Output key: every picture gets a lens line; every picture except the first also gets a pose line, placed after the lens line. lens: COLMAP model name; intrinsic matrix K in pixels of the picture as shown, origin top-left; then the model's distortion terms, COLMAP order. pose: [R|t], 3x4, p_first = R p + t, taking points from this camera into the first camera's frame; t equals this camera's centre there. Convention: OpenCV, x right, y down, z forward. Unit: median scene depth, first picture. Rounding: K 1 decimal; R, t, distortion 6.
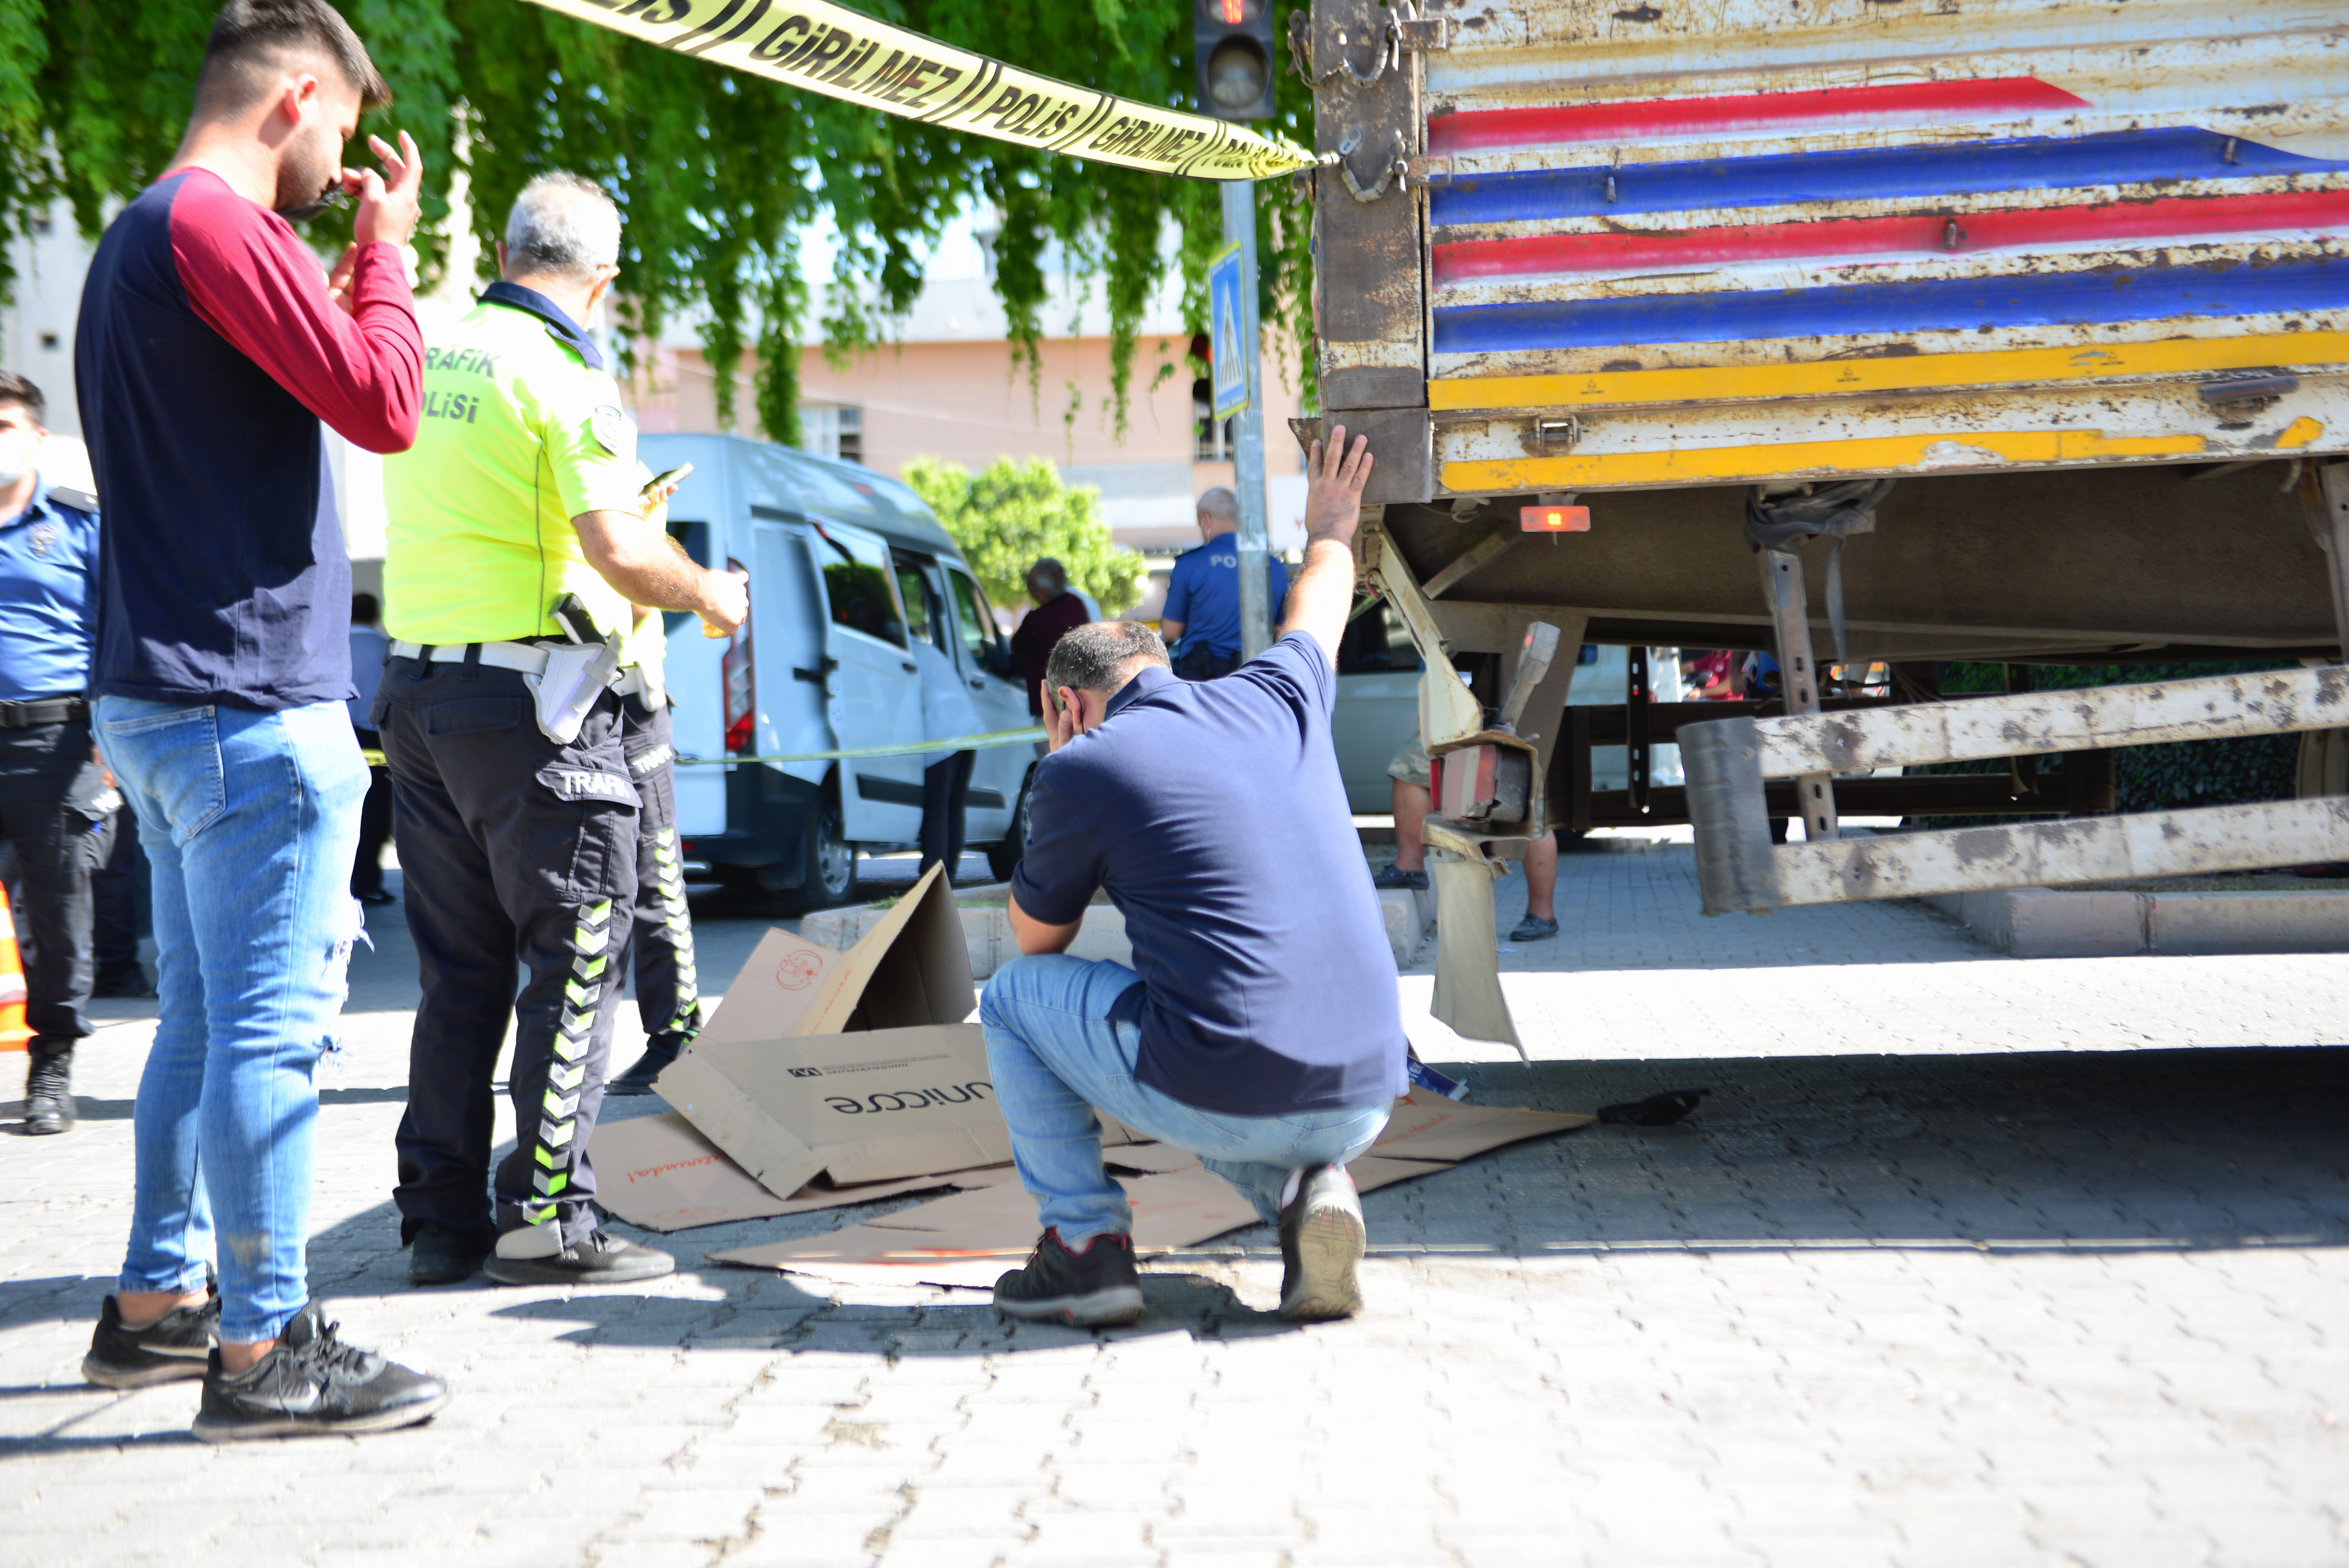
lens RADIAL K [[2914.6, 0, 1173.5], [0, 2914.6, 785.8], [0, 0, 1]] dist [0.111984, 0.000000]
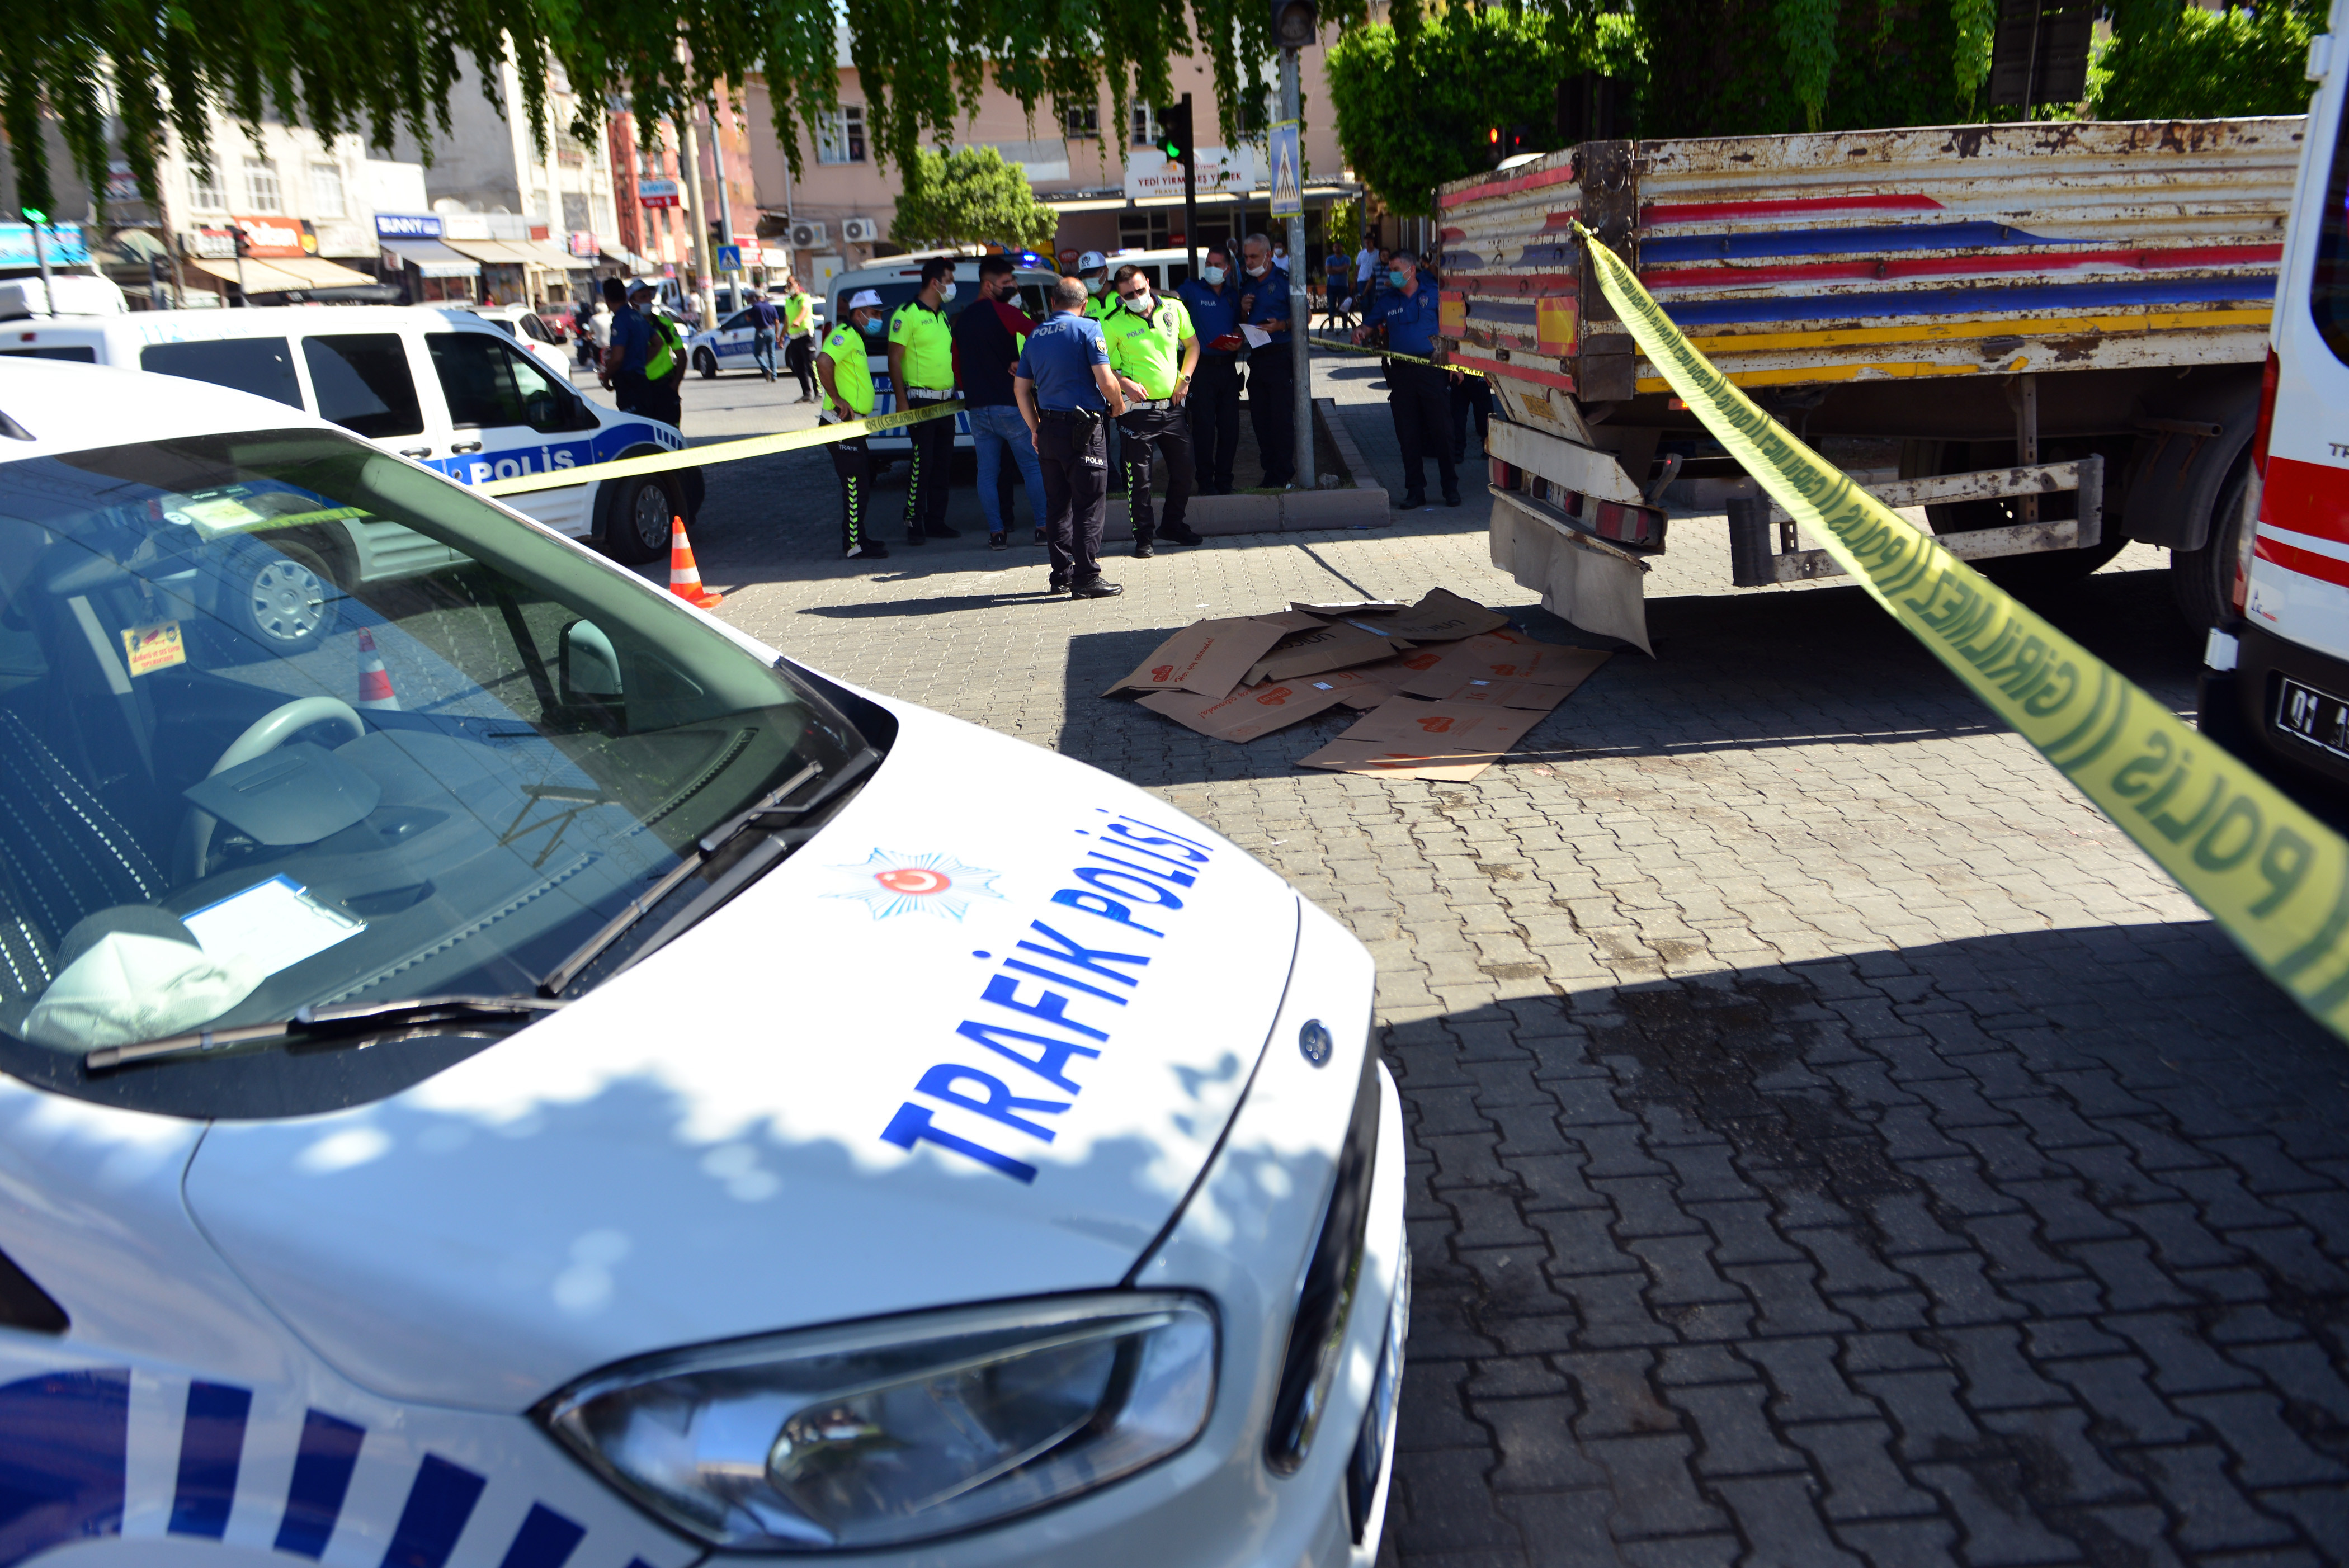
lens RADIAL K [[1720.3, 0, 1176.8], [0, 1720.3, 788.7], [0, 0, 1]] dist [-0.038603, 0.004012]
pose [[0.991154, -0.059704, 0.118528, -0.400657], [0.023742, 0.958455, 0.284254, -0.188760], [-0.130575, -0.278926, 0.951394, -0.198536]]
